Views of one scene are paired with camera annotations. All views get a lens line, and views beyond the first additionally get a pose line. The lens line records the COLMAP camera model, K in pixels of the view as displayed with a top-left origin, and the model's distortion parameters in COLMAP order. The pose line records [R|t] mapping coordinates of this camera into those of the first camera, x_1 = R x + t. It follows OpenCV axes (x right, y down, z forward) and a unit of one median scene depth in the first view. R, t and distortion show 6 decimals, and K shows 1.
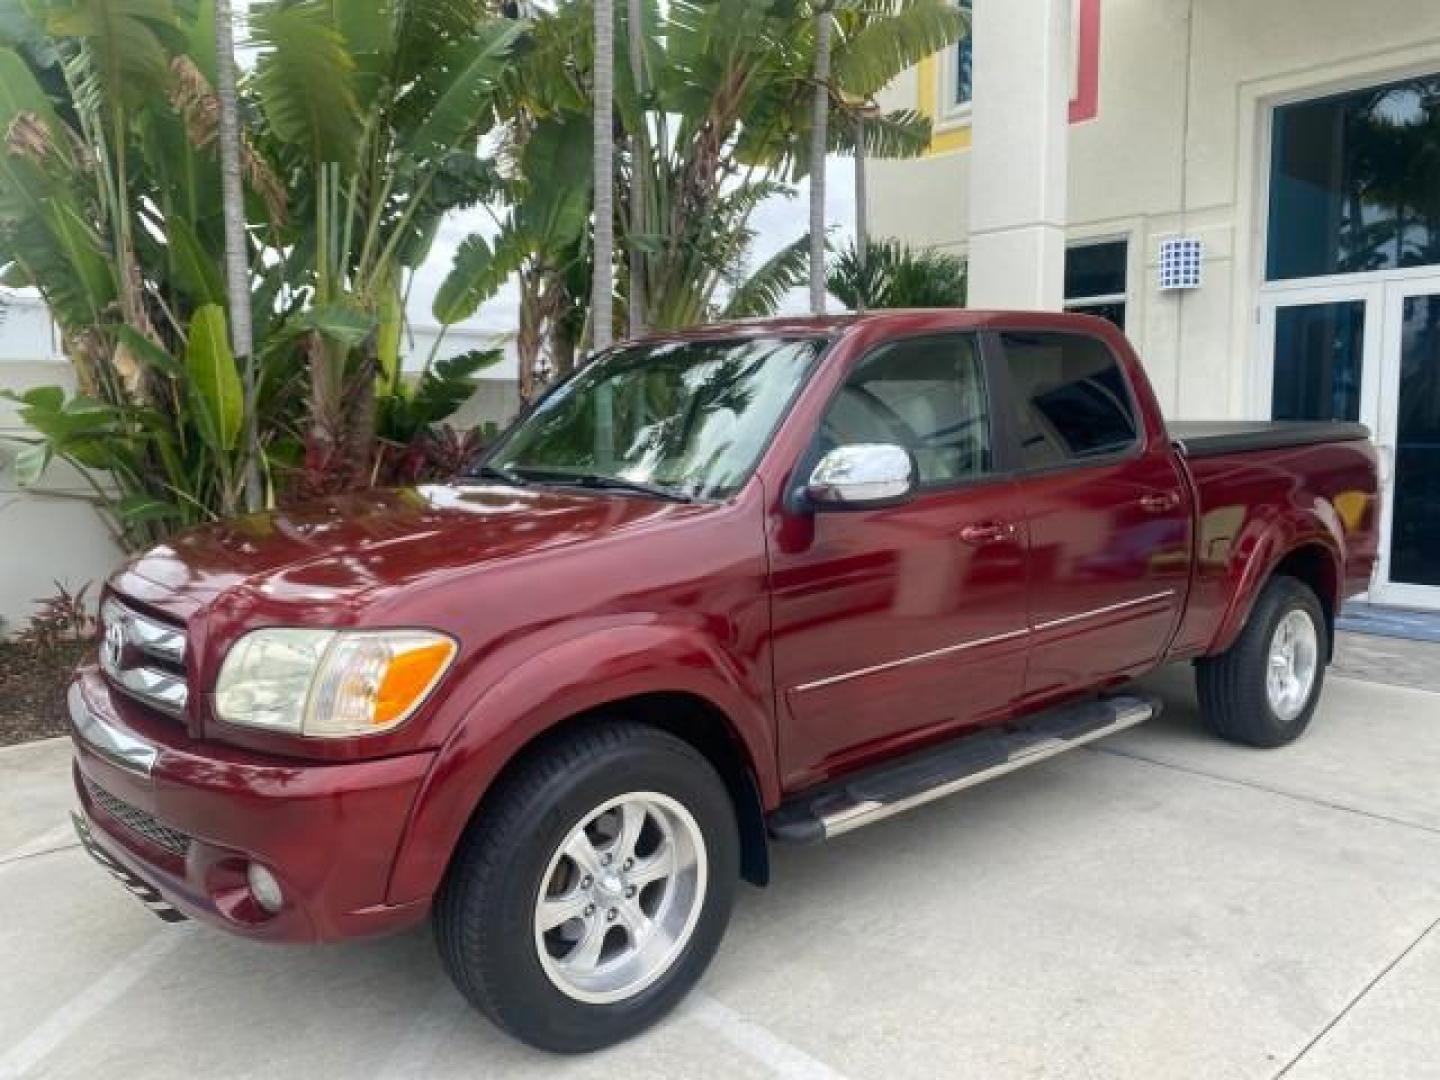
lens RADIAL K [[1100.2, 0, 718.1], [0, 1100.2, 536.8], [0, 0, 1]] dist [0.026733, -0.035060]
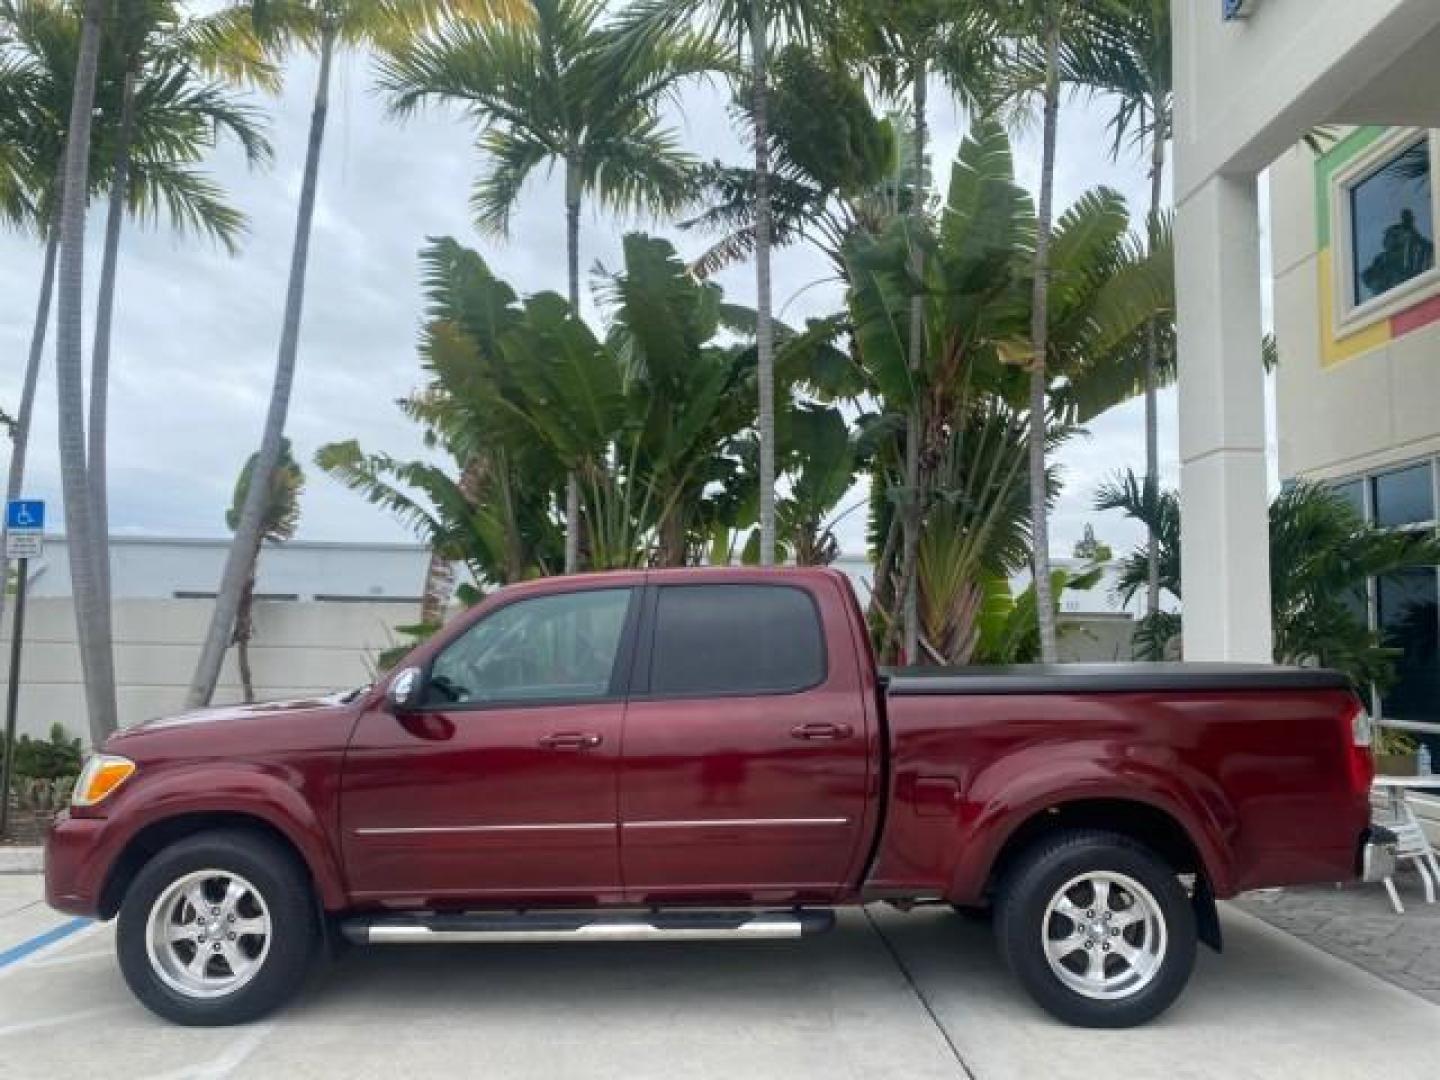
lens RADIAL K [[1100.2, 0, 718.1], [0, 1100.2, 536.8], [0, 0, 1]] dist [0.026733, -0.035060]
pose [[0.767405, -0.049547, -0.639245, 0.627685], [-0.081532, 0.981375, -0.173942, -0.014783], [0.635957, 0.185603, 0.749073, 0.044870]]
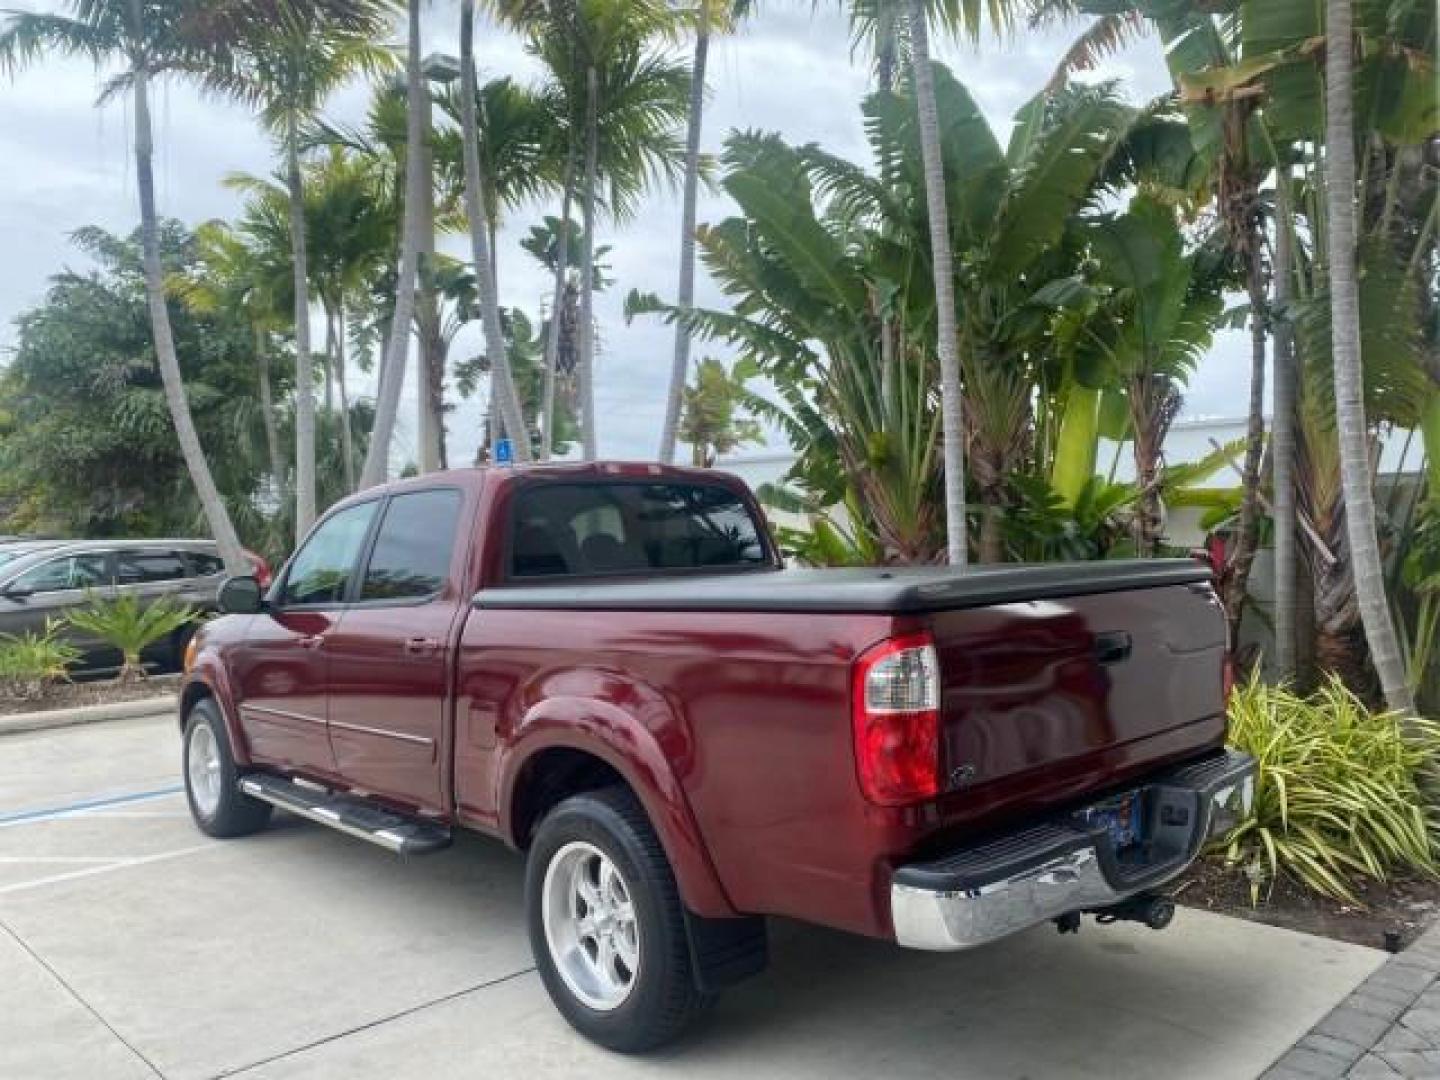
lens RADIAL K [[1100.2, 0, 718.1], [0, 1100.2, 536.8], [0, 0, 1]] dist [0.026733, -0.035060]
pose [[0.041212, 0.002836, -0.999146, 0.874090], [-0.083578, 0.996501, -0.000619, -0.095521], [0.995649, 0.083532, 0.041305, 0.744893]]
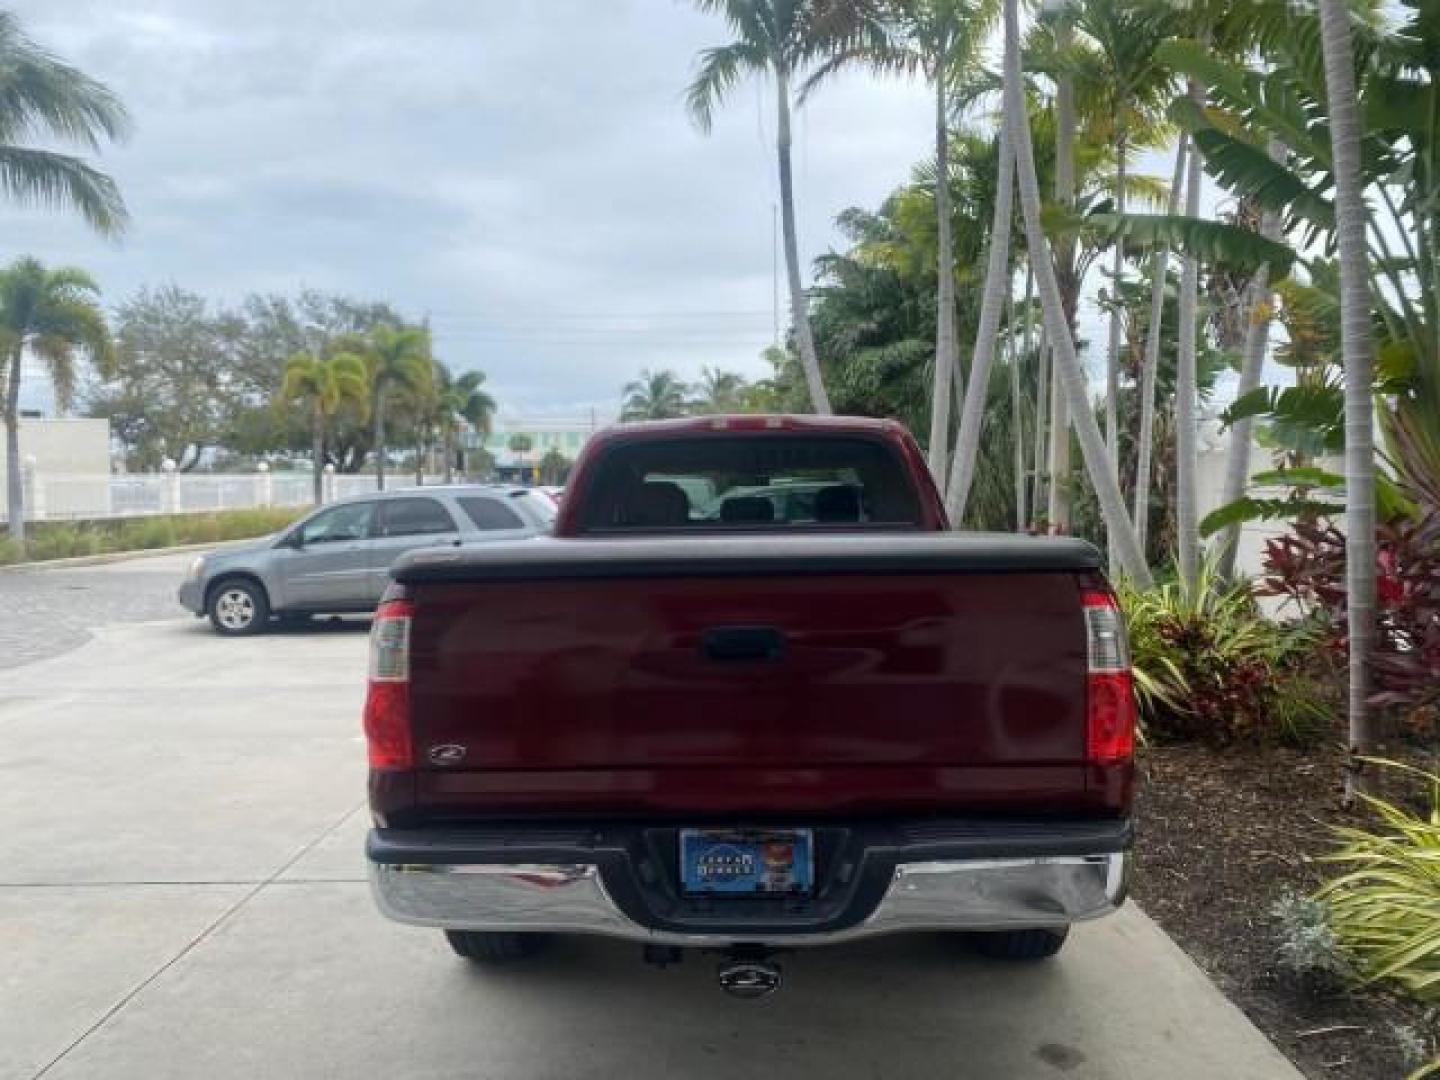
lens RADIAL K [[1107.6, 0, 719.5], [0, 1107.6, 538.2], [0, 0, 1]] dist [0.006938, -0.007363]
pose [[-0.673786, 0.044796, -0.737567, 0.697781], [-0.060584, 0.991451, 0.115561, -0.142239], [0.736438, 0.122548, -0.665312, 1.176218]]
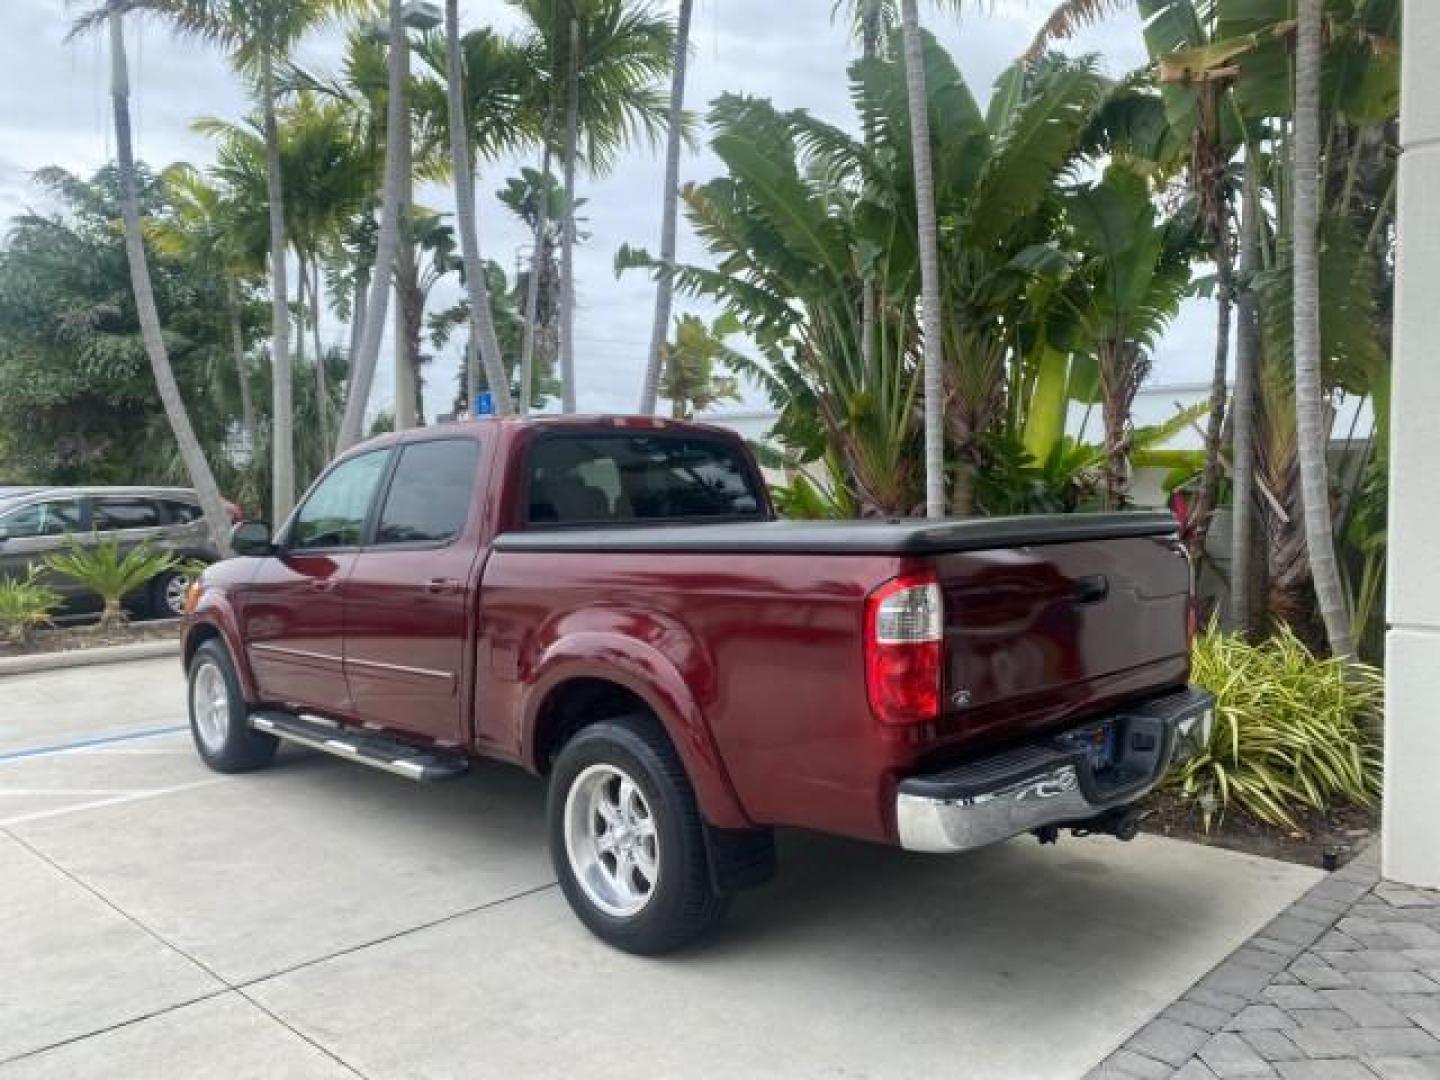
lens RADIAL K [[1105.3, 0, 719.4], [0, 1105.3, 536.1], [0, 0, 1]] dist [0.017115, -0.019926]
pose [[0.078099, 0.041128, -0.996097, 0.915583], [-0.096691, 0.994751, 0.033492, -0.088600], [0.992246, 0.093698, 0.081666, 0.716809]]
